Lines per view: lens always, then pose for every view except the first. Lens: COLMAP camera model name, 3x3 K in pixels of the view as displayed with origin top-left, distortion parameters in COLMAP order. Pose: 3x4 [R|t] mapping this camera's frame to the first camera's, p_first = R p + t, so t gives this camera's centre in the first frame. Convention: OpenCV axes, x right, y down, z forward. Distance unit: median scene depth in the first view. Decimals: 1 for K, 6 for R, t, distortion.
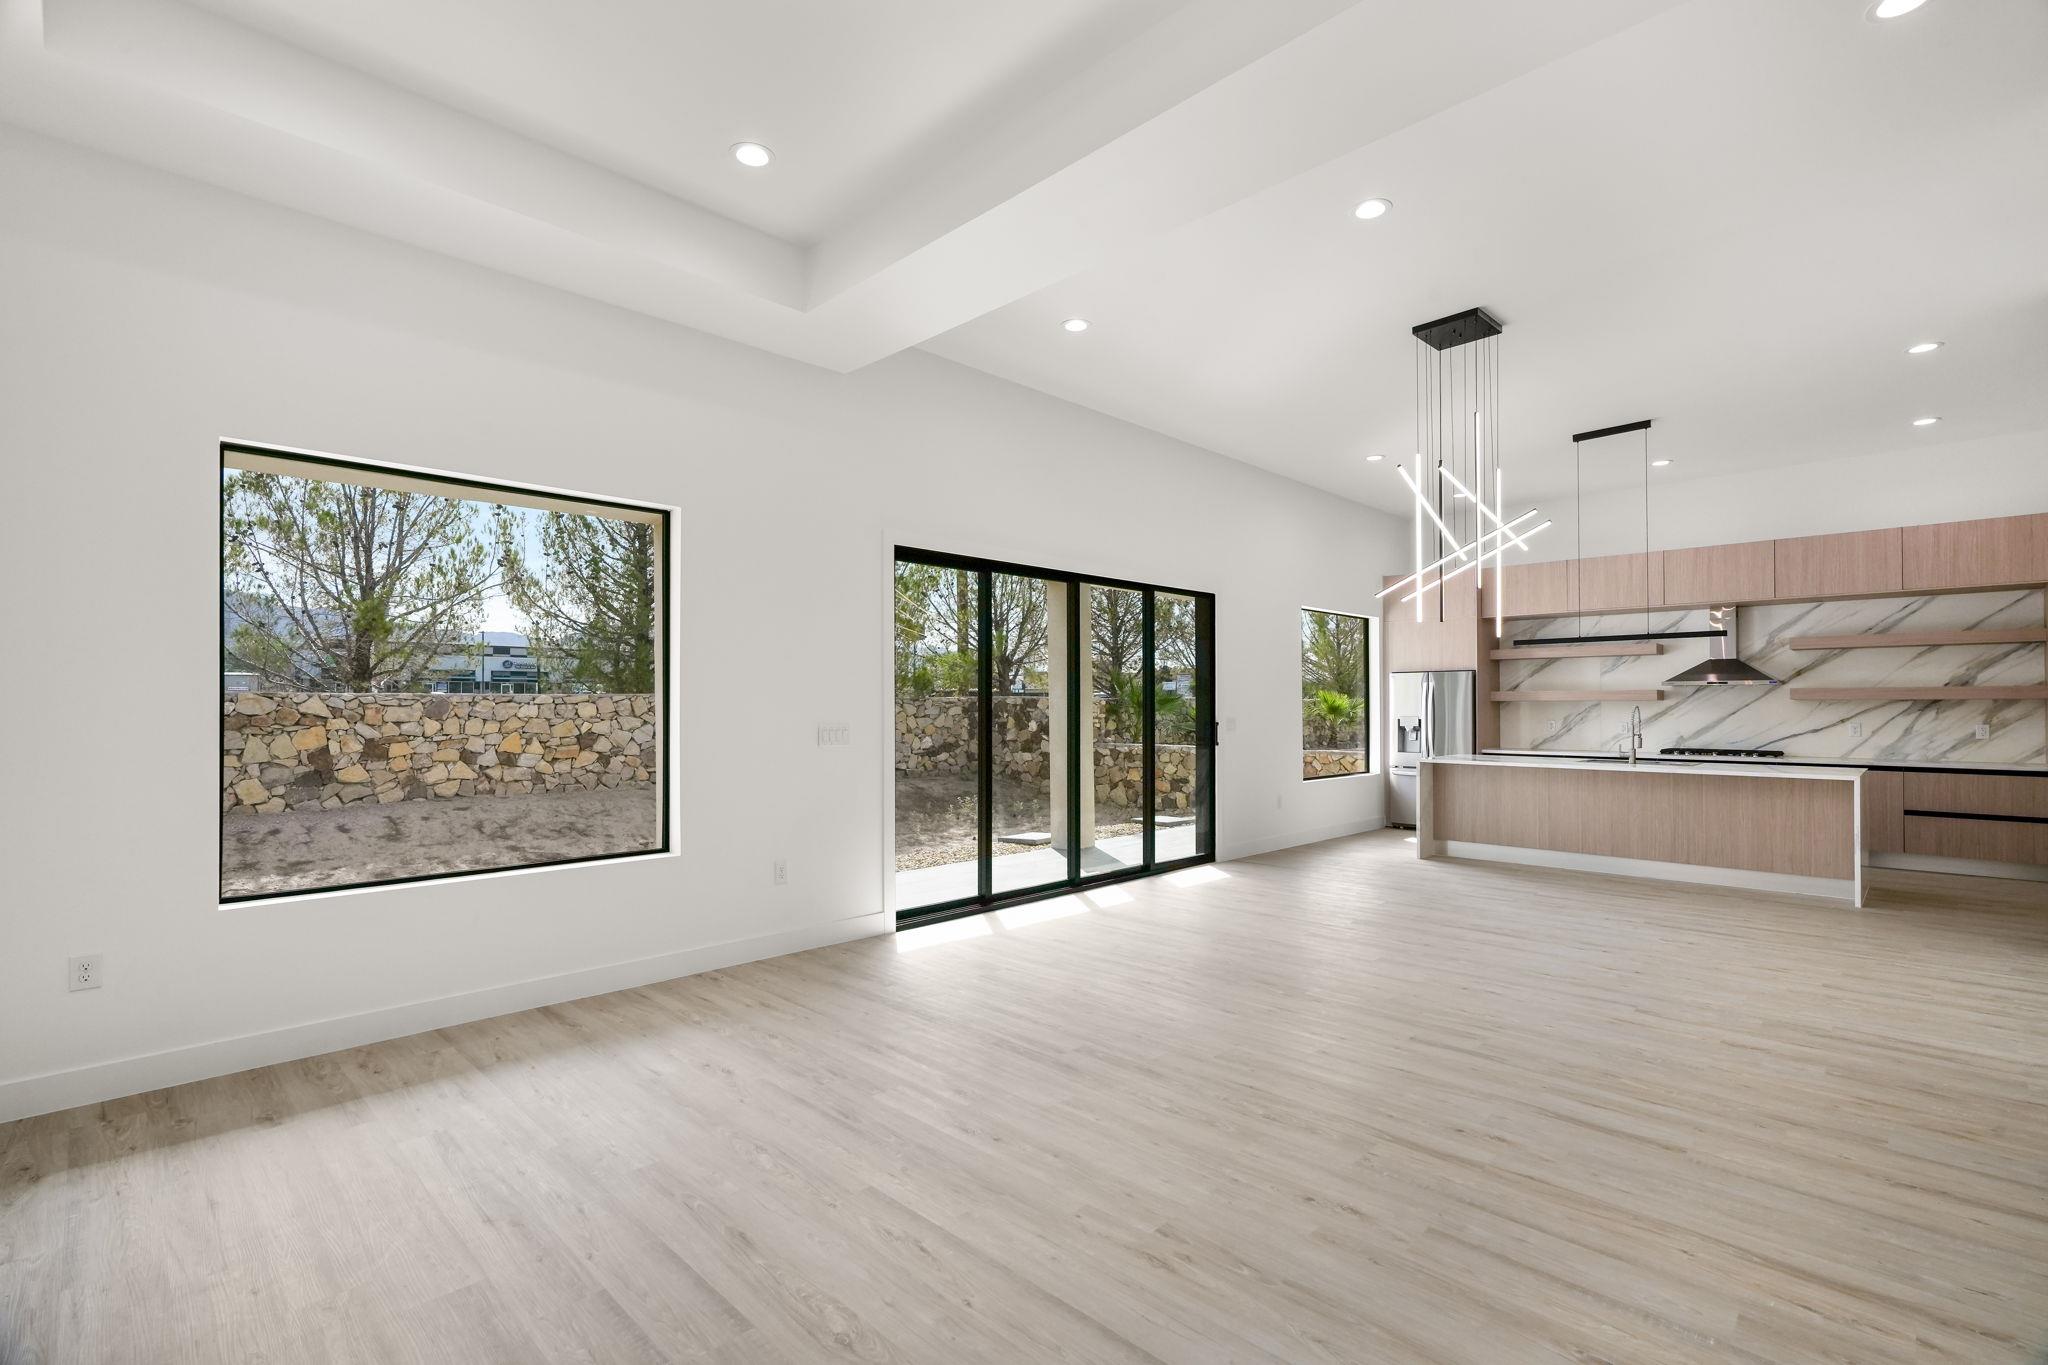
lens RADIAL K [[932.7, 0, 1023.9], [0, 932.7, 699.2], [0, 0, 1]] dist [-0.007863, 0.003828]
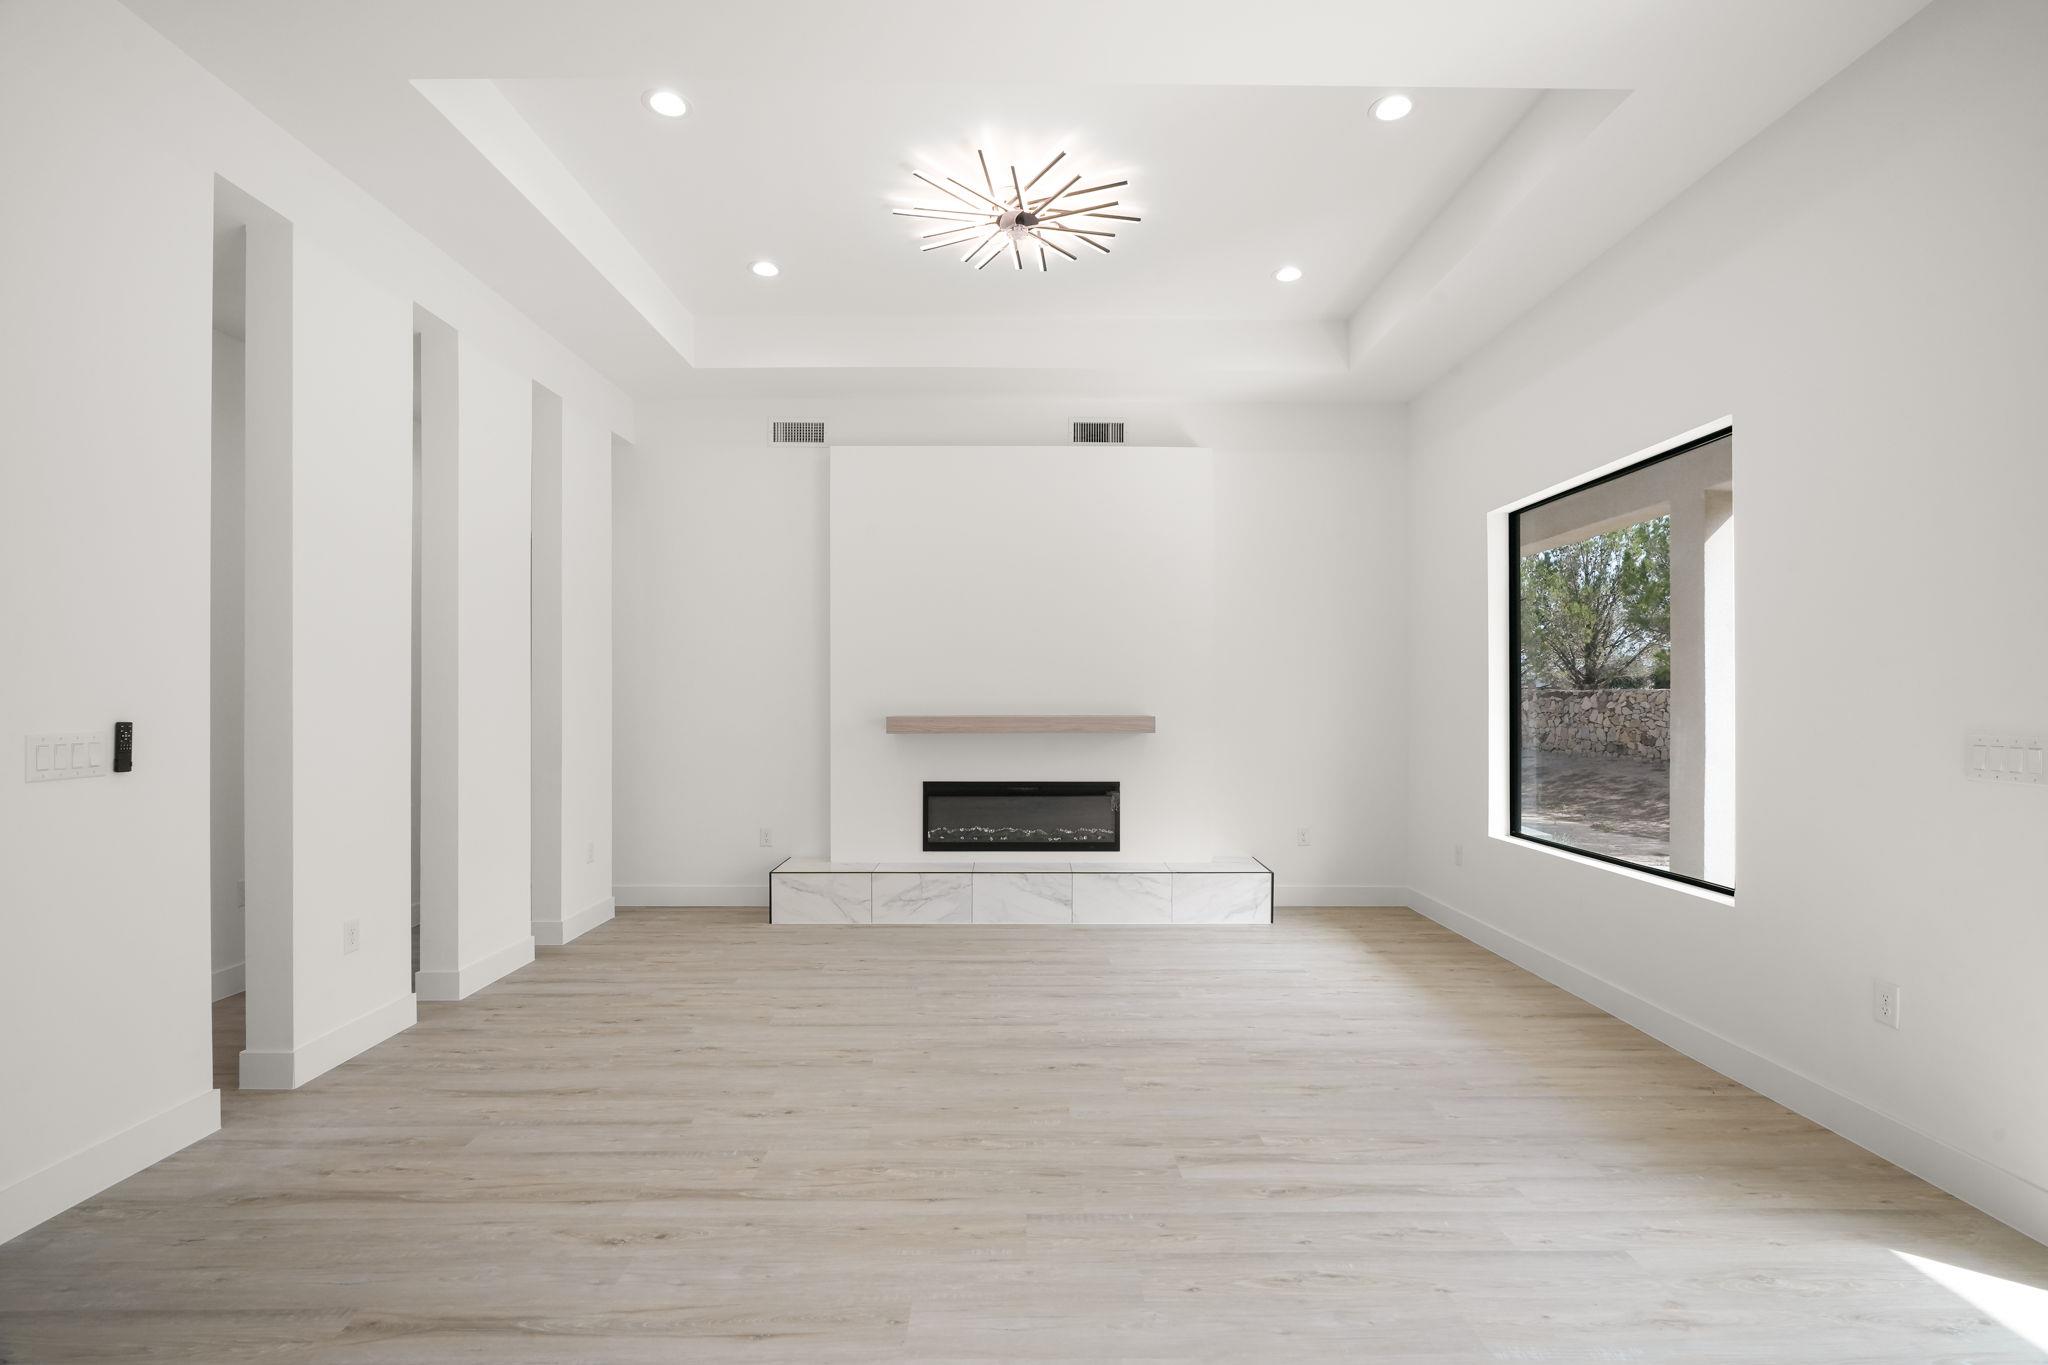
lens RADIAL K [[932.7, 0, 1035.9], [0, 932.7, 703.8], [0, 0, 1]] dist [-0.007863, 0.003828]
pose [[-0.697266, 0.001083, -0.716812, 0.298573], [0.005373, 0.999979, -0.003716, 0.007625], [0.716792, -0.006442, -0.697257, 0.654726]]
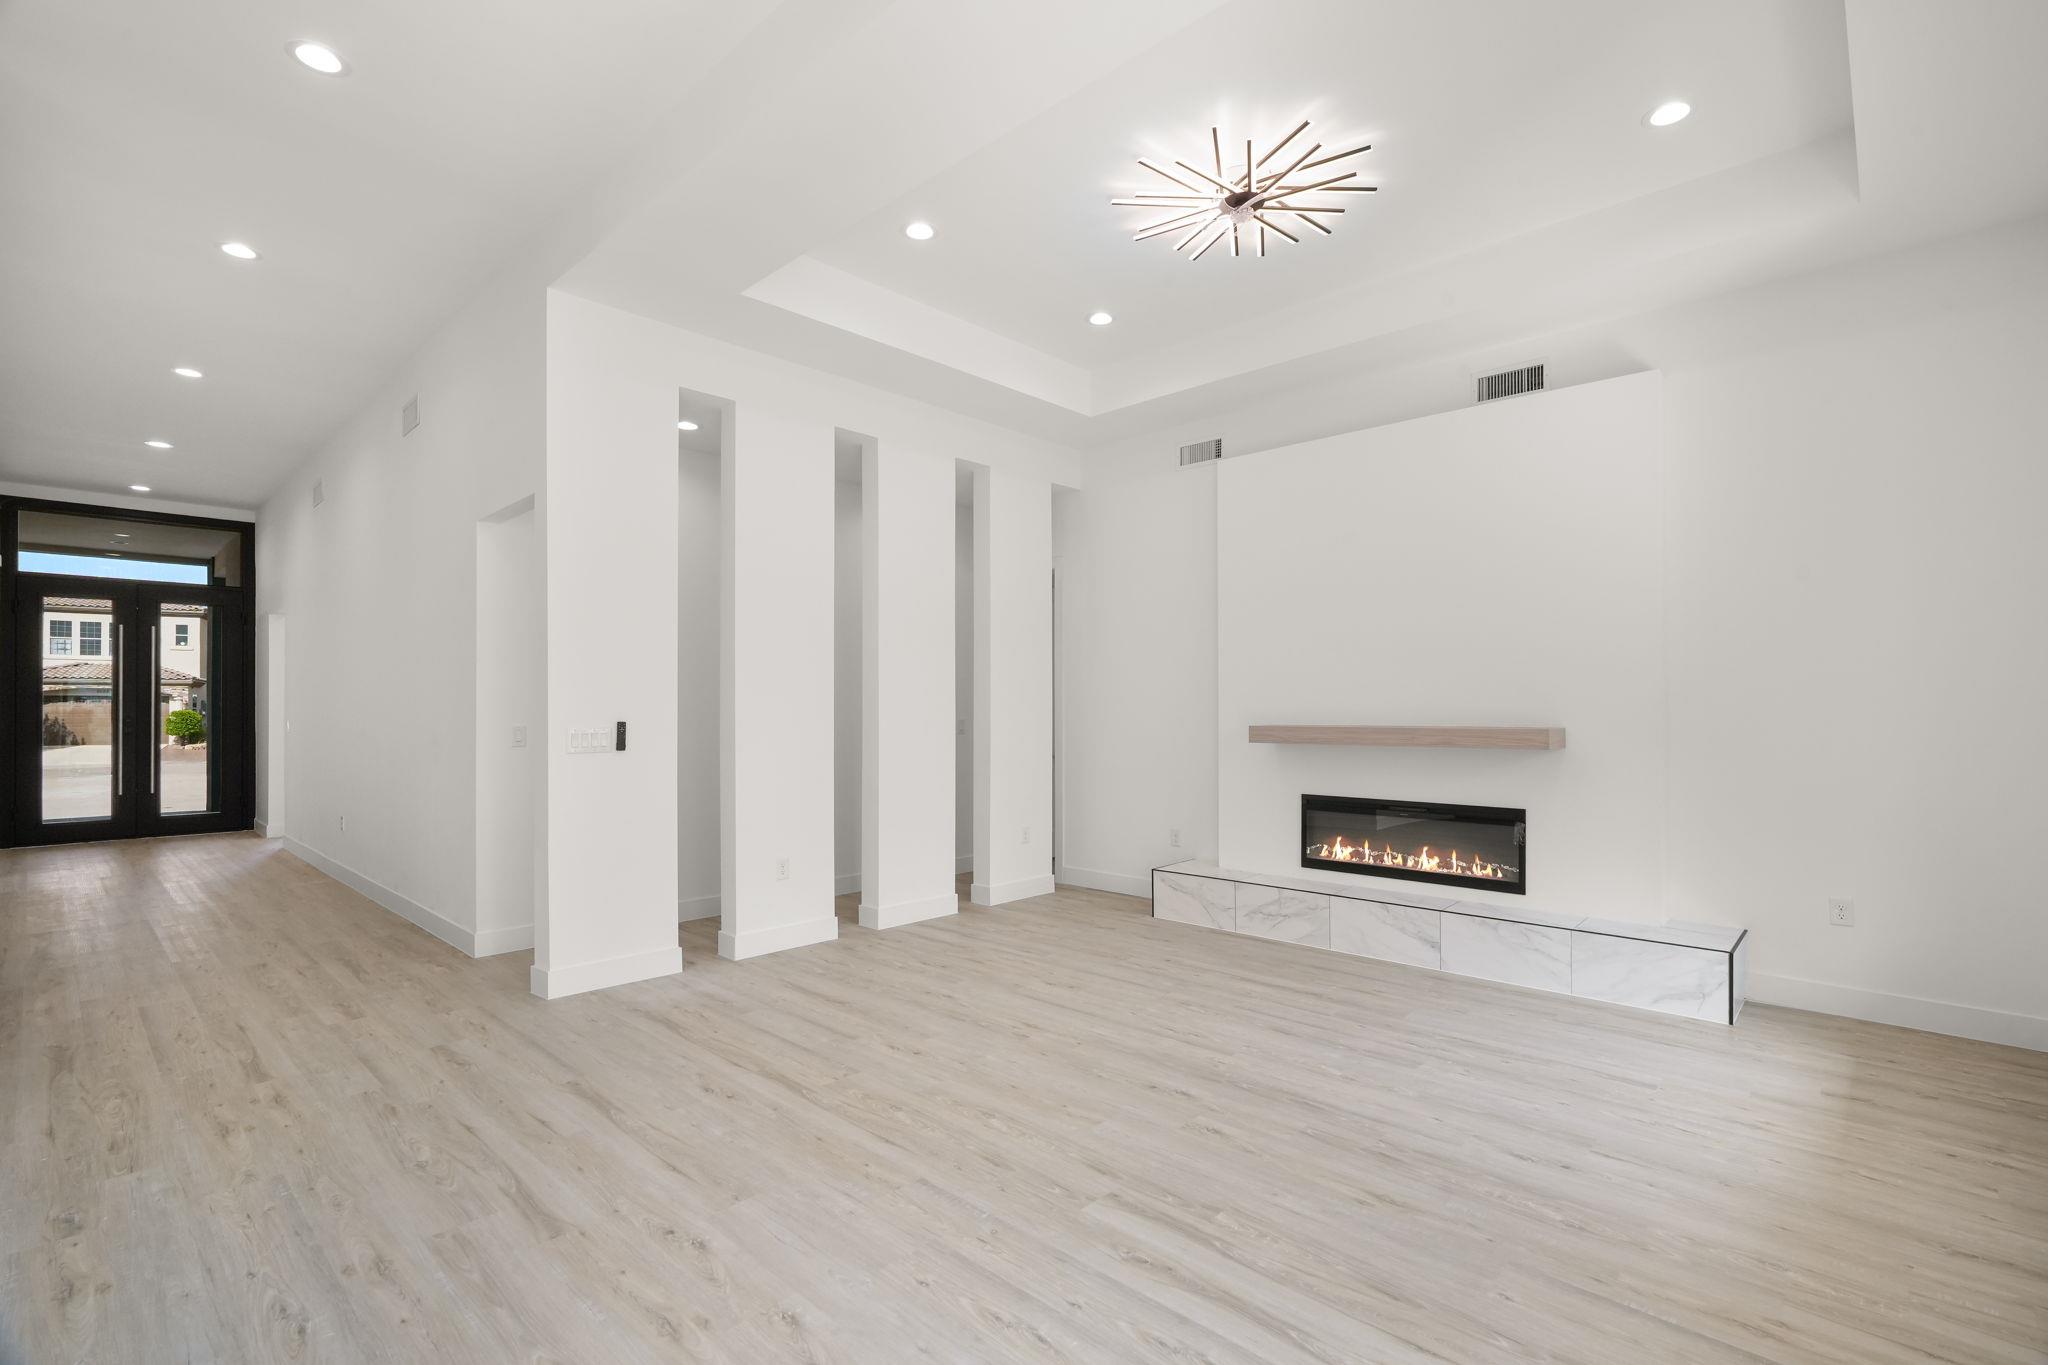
lens RADIAL K [[932.7, 0, 1035.3], [0, 932.7, 711.0], [0, 0, 1]] dist [-0.007863, 0.003828]
pose [[-0.999405, -0.000642, -0.034486, 0.056115], [-0.000359, 0.999966, -0.008204, 0.008928], [0.034490, -0.008186, -0.999372, 0.774033]]
